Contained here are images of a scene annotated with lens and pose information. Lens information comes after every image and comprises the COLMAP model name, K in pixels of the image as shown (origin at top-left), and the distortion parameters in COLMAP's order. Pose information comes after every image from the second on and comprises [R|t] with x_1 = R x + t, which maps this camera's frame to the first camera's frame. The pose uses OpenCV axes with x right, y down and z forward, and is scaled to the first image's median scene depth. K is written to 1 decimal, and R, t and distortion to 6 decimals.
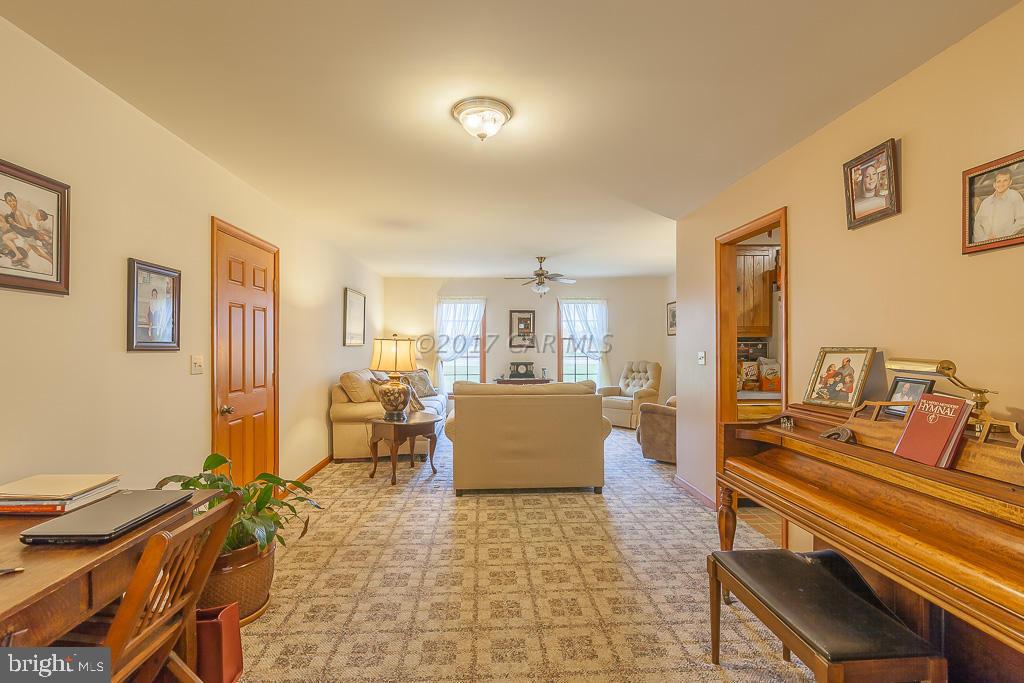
lens RADIAL K [[465.4, 0, 506.3], [0, 465.4, 342.3], [0, 0, 1]] dist [-0.003669, 0.001424]
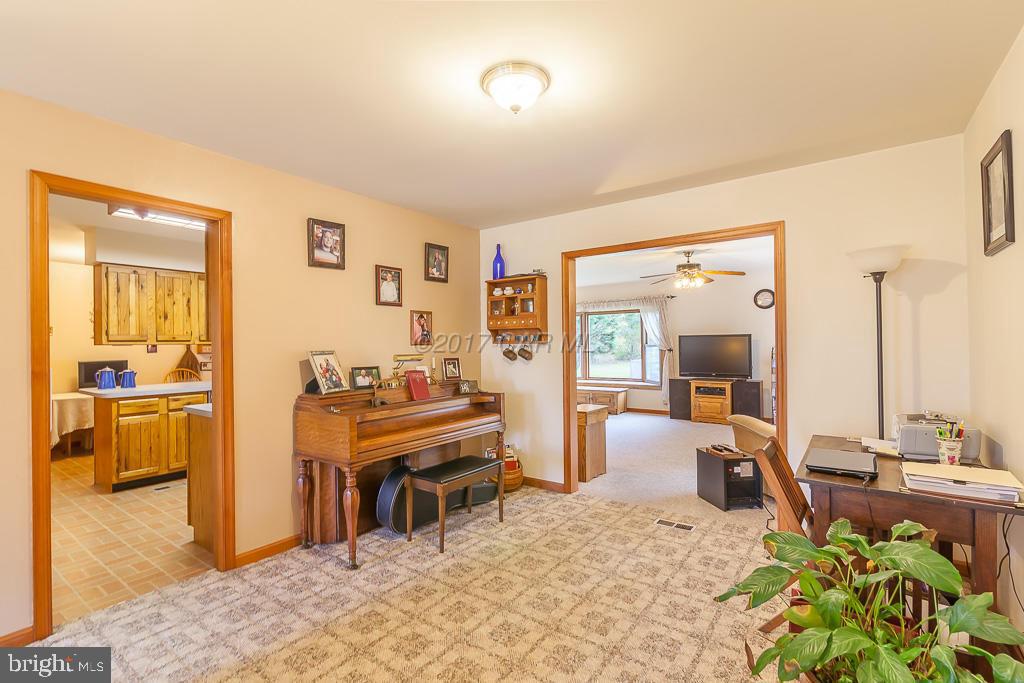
lens RADIAL K [[465.4, 0, 510.4], [0, 465.4, 342.6], [0, 0, 1]] dist [-0.003669, 0.001424]
pose [[-0.777396, 0.018775, 0.628731, -0.625468], [0.016843, 0.999817, -0.009031, 0.007482], [-0.628786, 0.003569, -0.777570, 1.800793]]
